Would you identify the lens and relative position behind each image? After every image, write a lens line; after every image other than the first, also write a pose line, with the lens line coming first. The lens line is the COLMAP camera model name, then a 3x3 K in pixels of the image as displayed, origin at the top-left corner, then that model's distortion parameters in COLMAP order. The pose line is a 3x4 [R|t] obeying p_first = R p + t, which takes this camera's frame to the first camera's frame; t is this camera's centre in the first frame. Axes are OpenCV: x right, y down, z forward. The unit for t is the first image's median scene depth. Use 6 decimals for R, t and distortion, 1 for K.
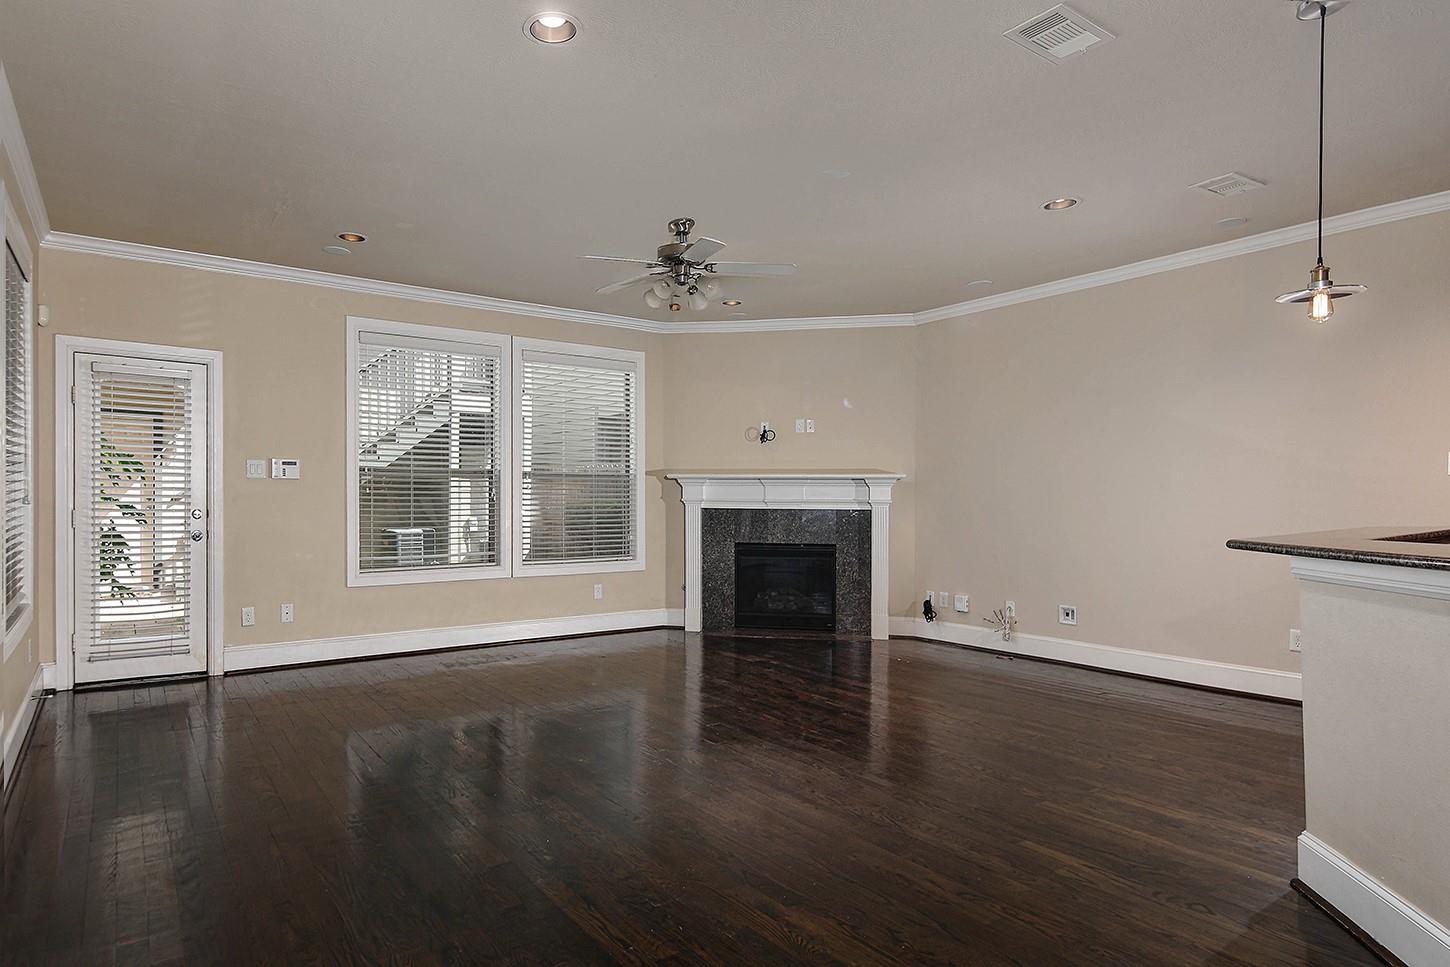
lens RADIAL K [[855.2, 0, 723.9], [0, 855.2, 481.6], [0, 0, 1]] dist [0.000104, -0.002262]
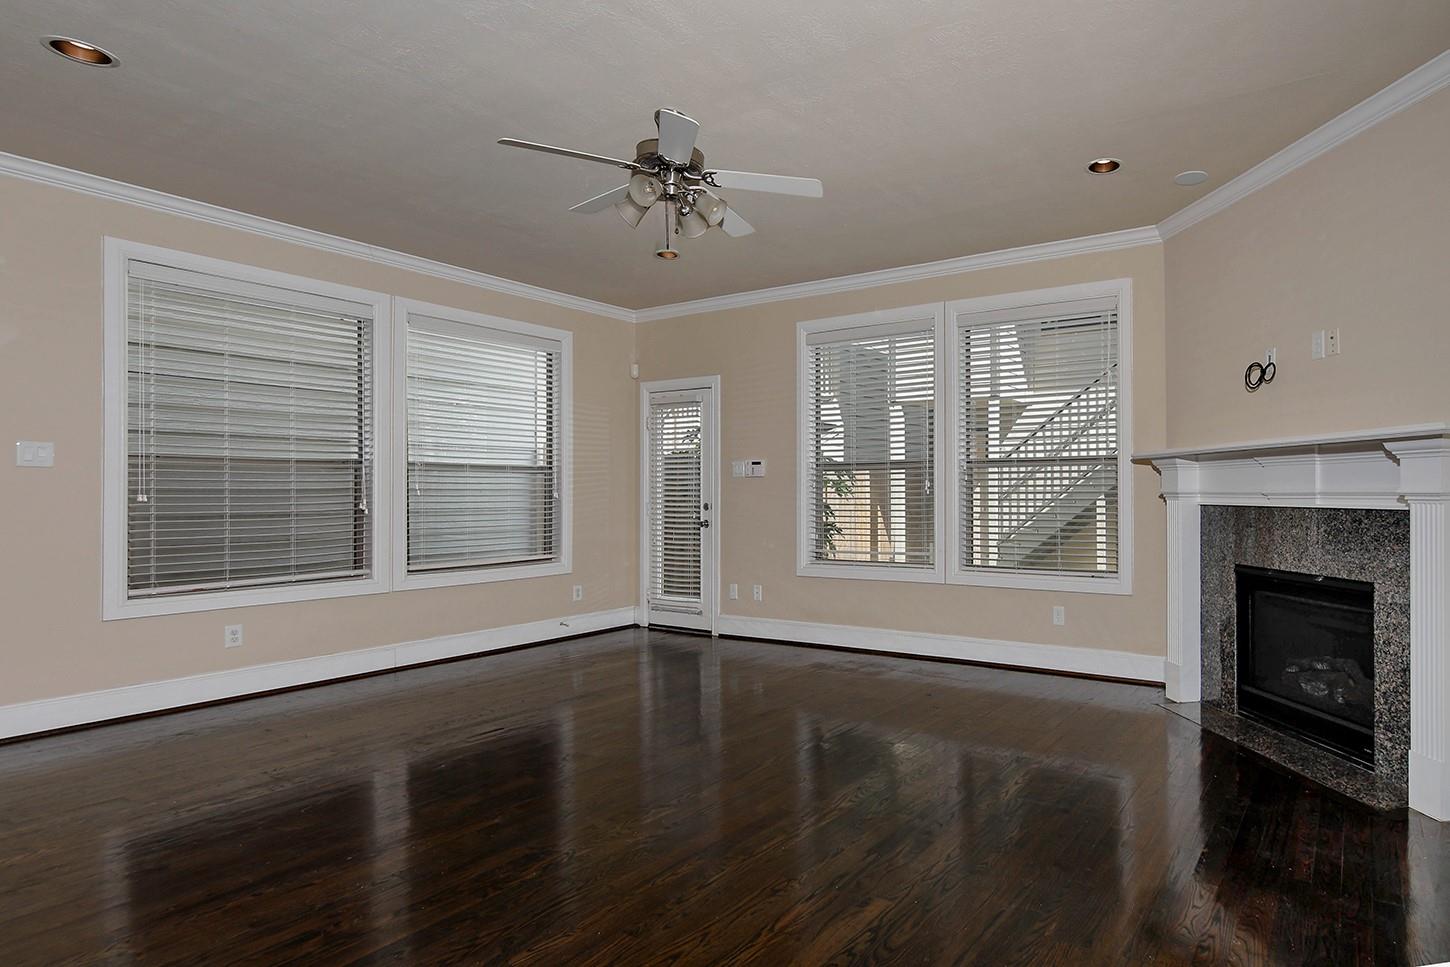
lens RADIAL K [[855.2, 0, 729.7], [0, 855.2, 494.7], [0, 0, 1]] dist [0.000104, -0.002262]
pose [[0.345804, -0.003427, -0.938301, 0.513911], [0.023233, 0.999718, 0.004911, 0.014067], [0.938019, -0.023497, 0.345786, 0.525399]]
